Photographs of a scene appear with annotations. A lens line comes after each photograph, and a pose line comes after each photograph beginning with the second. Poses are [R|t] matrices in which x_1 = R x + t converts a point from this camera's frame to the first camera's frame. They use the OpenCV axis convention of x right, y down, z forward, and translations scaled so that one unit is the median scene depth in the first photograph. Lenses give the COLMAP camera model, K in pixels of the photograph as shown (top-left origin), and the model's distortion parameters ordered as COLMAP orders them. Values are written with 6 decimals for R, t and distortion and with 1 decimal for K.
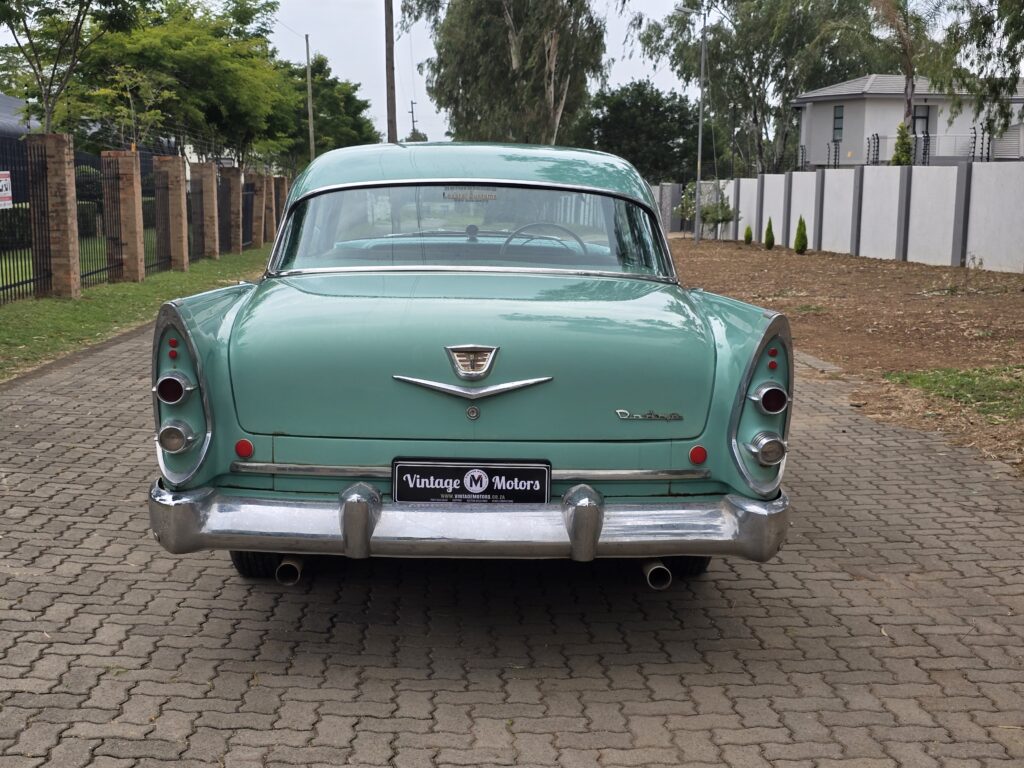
lens RADIAL K [[1367.7, 0, 500.9], [0, 1367.7, 383.0], [0, 0, 1]] dist [0.249515, -0.811423]
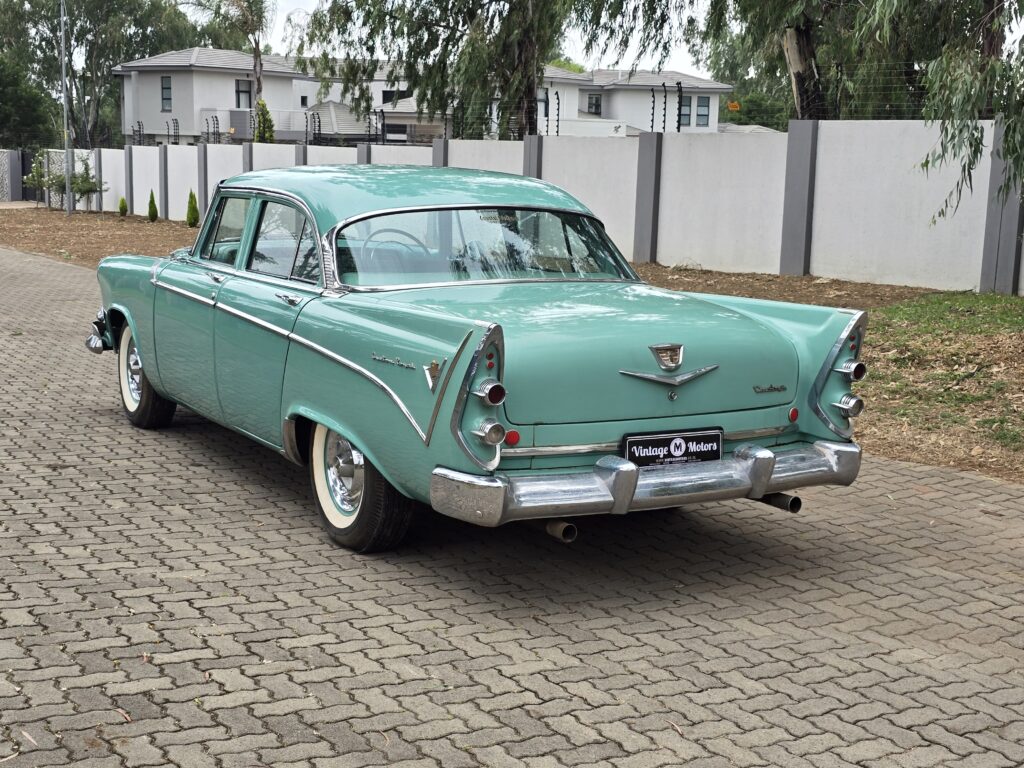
lens RADIAL K [[1367.7, 0, 500.9], [0, 1367.7, 383.0], [0, 0, 1]] dist [0.249515, -0.811423]
pose [[0.871445, -0.067691, 0.485801, -0.668045], [0.055461, 0.997678, 0.039527, -0.042641], [-0.487348, -0.007502, 0.873175, -0.054445]]
